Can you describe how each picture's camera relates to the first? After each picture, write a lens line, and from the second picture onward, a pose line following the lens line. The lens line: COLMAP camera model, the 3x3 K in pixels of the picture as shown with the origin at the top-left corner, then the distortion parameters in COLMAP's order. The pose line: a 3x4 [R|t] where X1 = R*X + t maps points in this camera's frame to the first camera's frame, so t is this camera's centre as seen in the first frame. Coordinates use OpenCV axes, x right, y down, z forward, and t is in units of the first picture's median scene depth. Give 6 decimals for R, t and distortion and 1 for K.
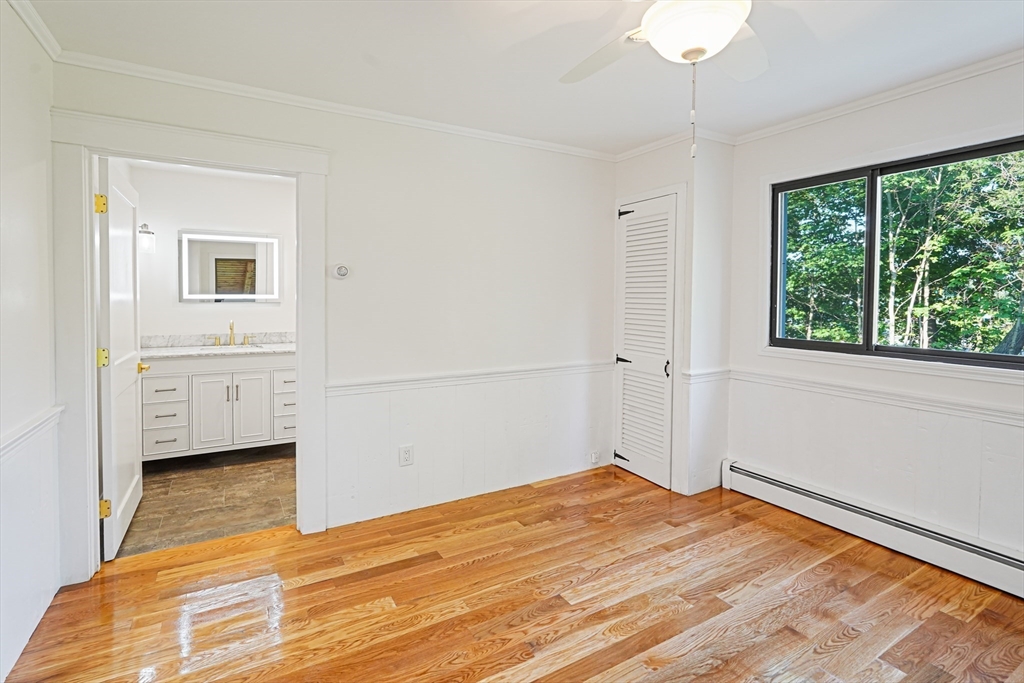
lens RADIAL K [[469.8, 0, 546.4], [0, 469.8, 308.1], [0, 0, 1]] dist [-0.007574, 0.004772]
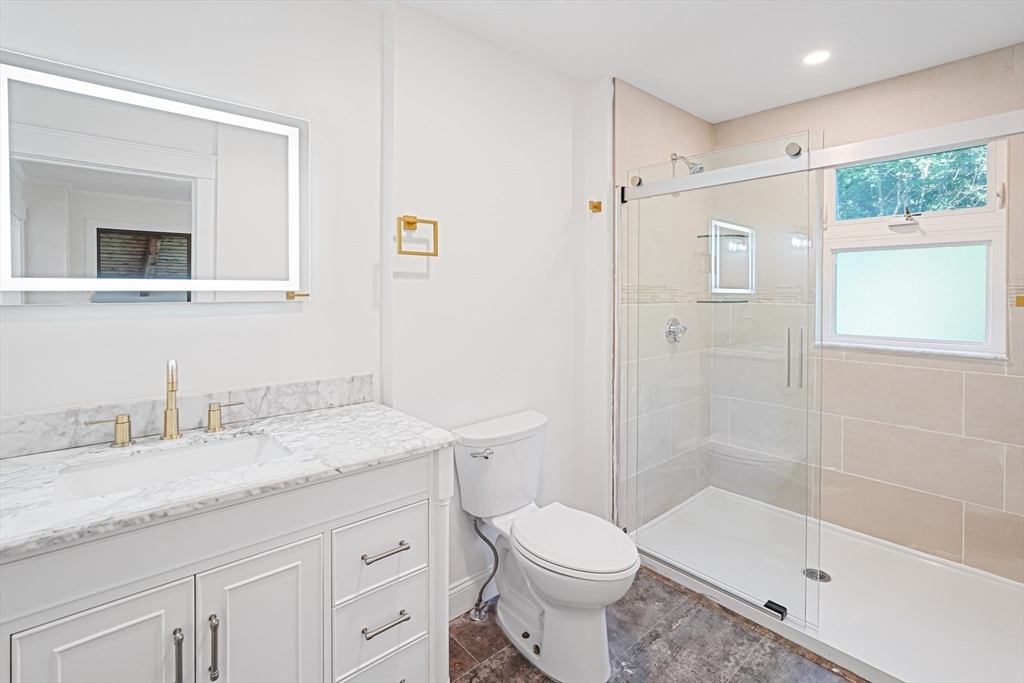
lens RADIAL K [[469.8, 0, 519.2], [0, 469.8, 302.4], [0, 0, 1]] dist [-0.007574, 0.004772]
pose [[0.992250, -0.005053, 0.124158, -0.479265], [0.005290, 0.999985, -0.001582, -0.011276], [-0.124148, 0.002227, 0.992261, 0.659415]]
